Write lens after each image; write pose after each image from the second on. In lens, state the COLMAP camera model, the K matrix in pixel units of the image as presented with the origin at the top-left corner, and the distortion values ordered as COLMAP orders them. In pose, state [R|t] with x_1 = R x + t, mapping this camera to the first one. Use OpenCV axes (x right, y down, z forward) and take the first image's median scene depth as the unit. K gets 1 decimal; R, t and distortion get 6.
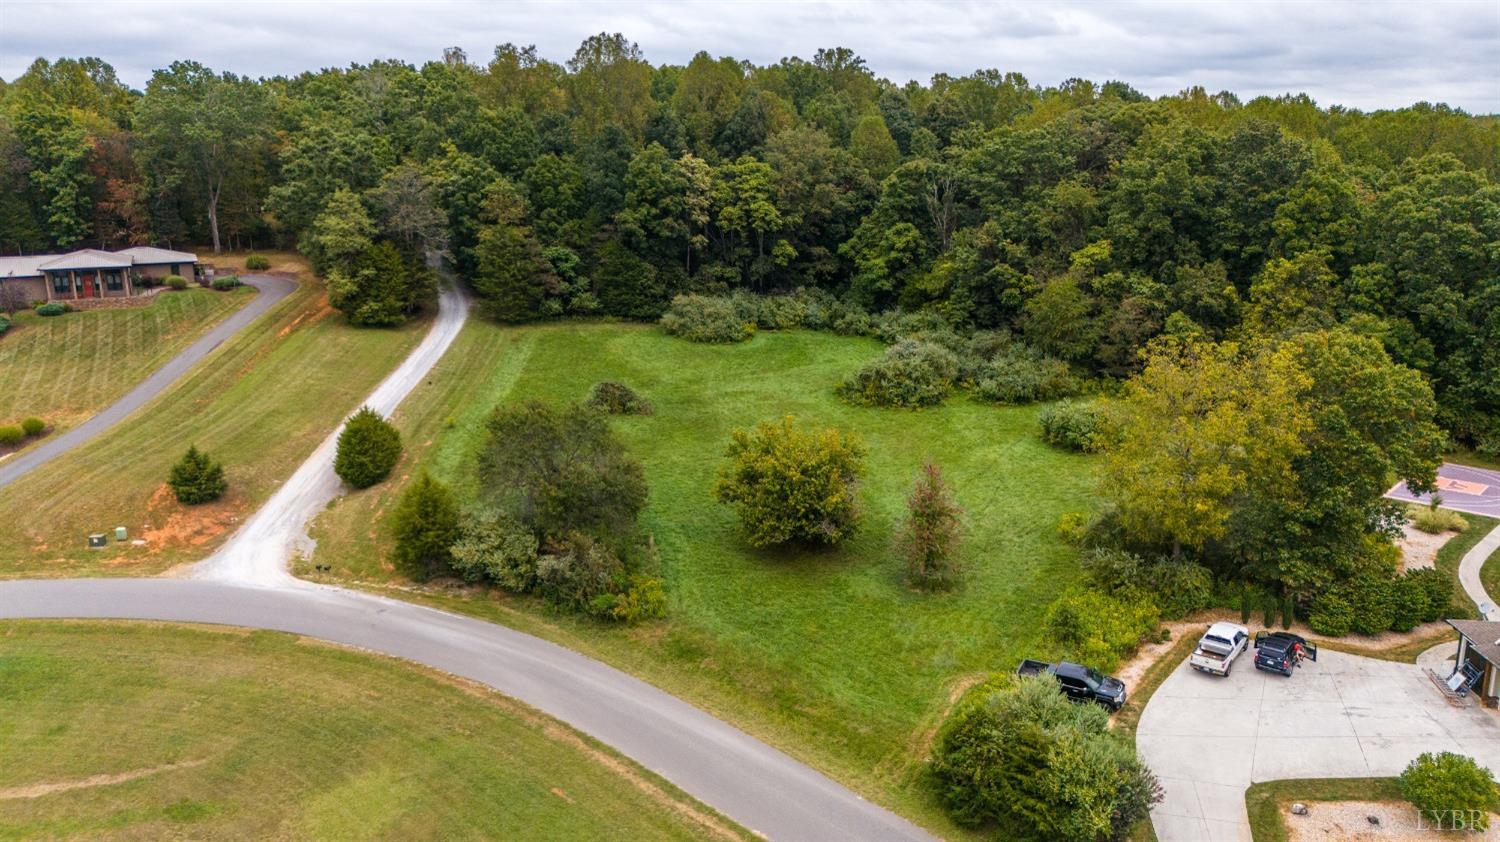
lens RADIAL K [[1111.1, 0, 757.5], [0, 1111.1, 429.7], [0, 0, 1]] dist [0.067100, -0.066487]
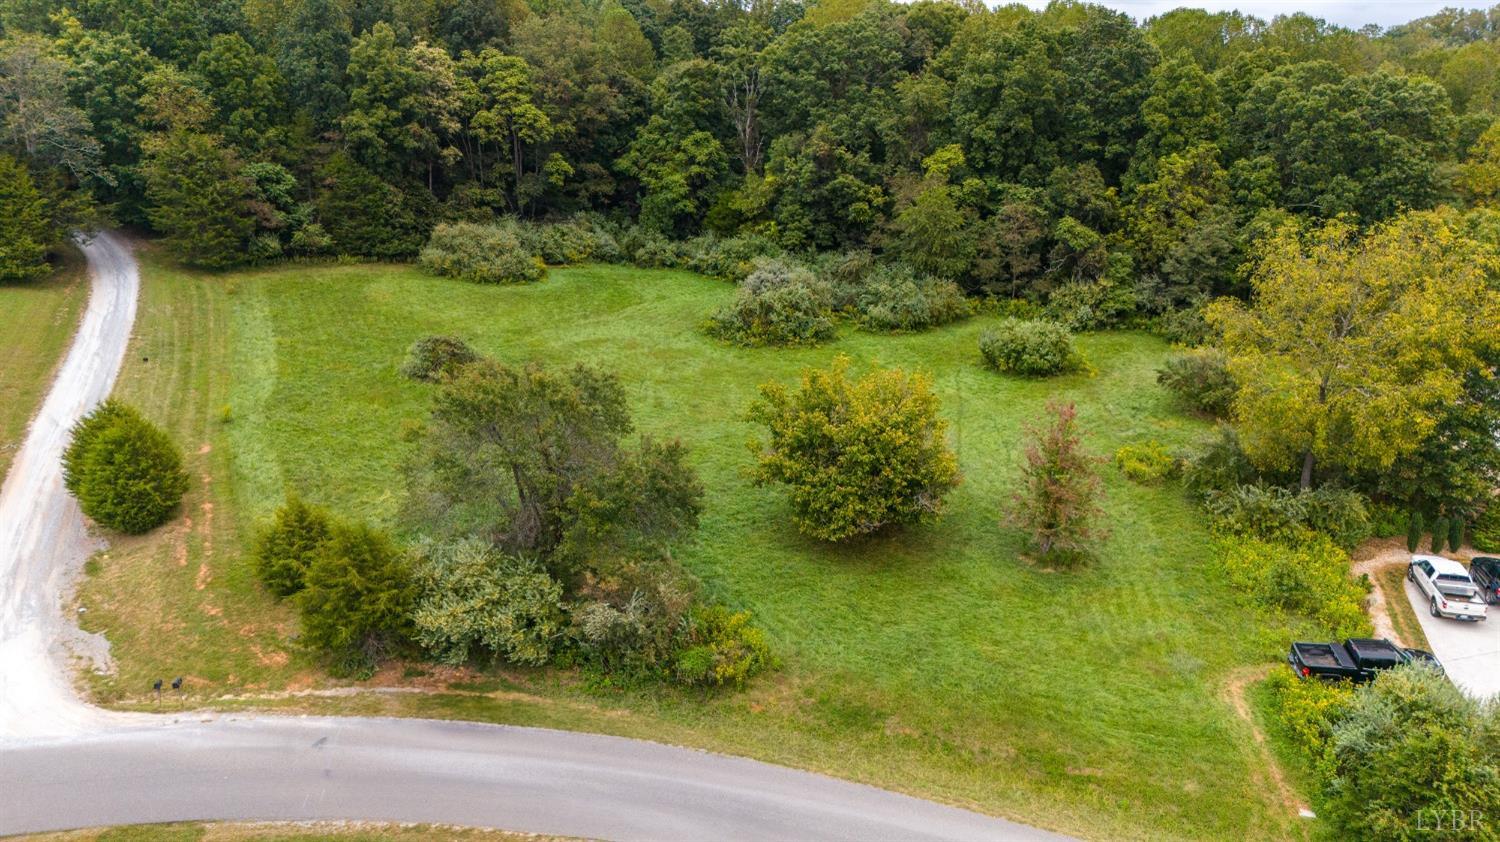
lens RADIAL K [[1111.1, 0, 764.1], [0, 1111.1, 429.1], [0, 0, 1]] dist [0.067100, -0.066487]
pose [[0.924022, -0.101825, 0.368530, -0.181238], [0.085431, 0.994501, 0.060579, -0.008606], [-0.372671, -0.024492, 0.927640, 0.213235]]
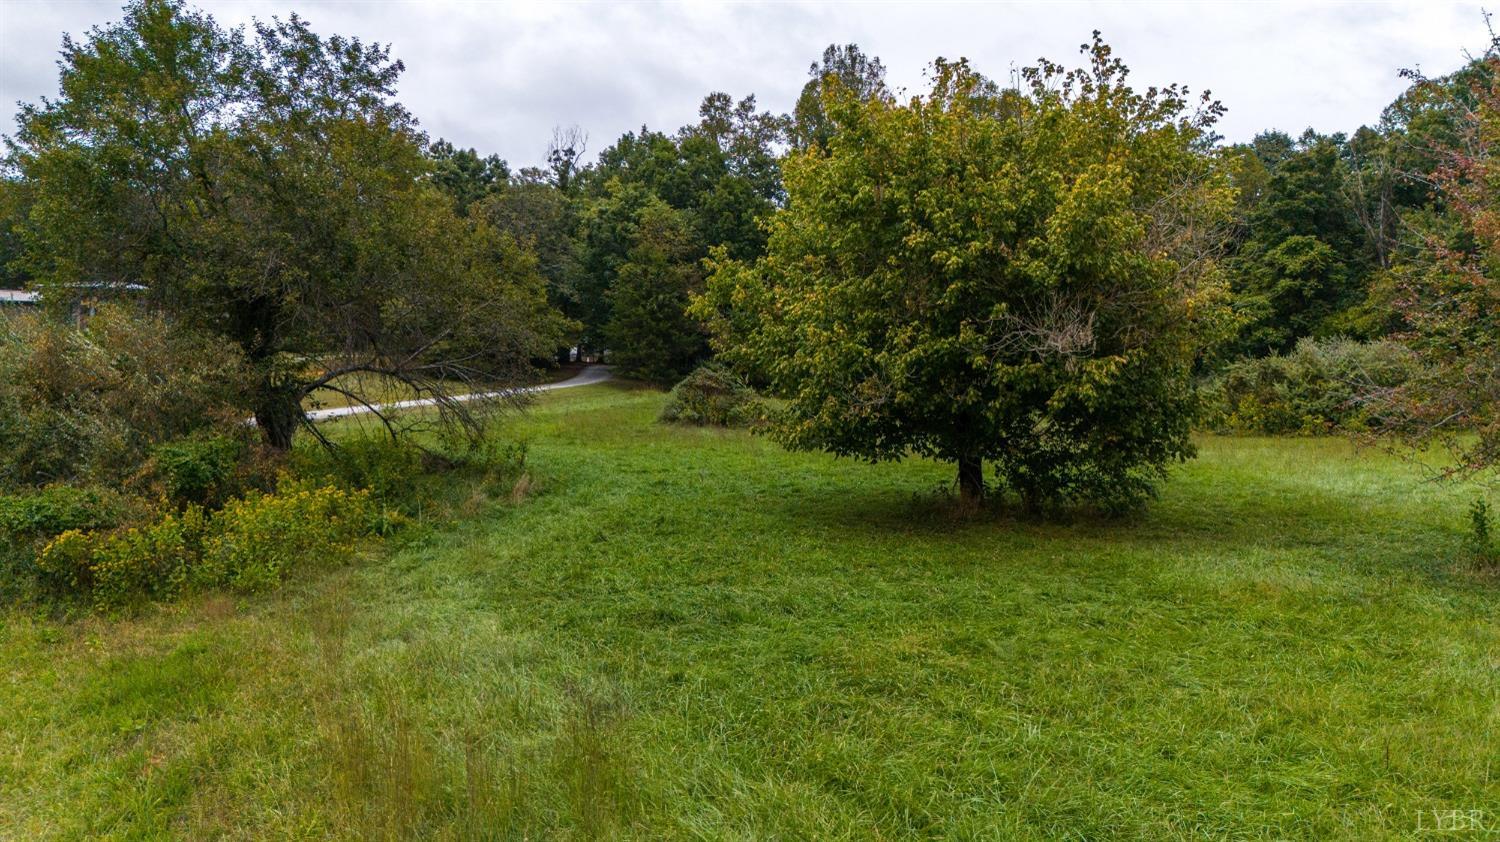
lens RADIAL K [[1111.1, 0, 744.7], [0, 1111.1, 419.9], [0, 0, 1]] dist [0.067100, -0.066487]
pose [[0.948932, -0.010911, -0.315293, 0.044248], [-0.080550, 0.957898, -0.275578, 0.105979], [0.305025, 0.286902, 0.908101, 0.452643]]
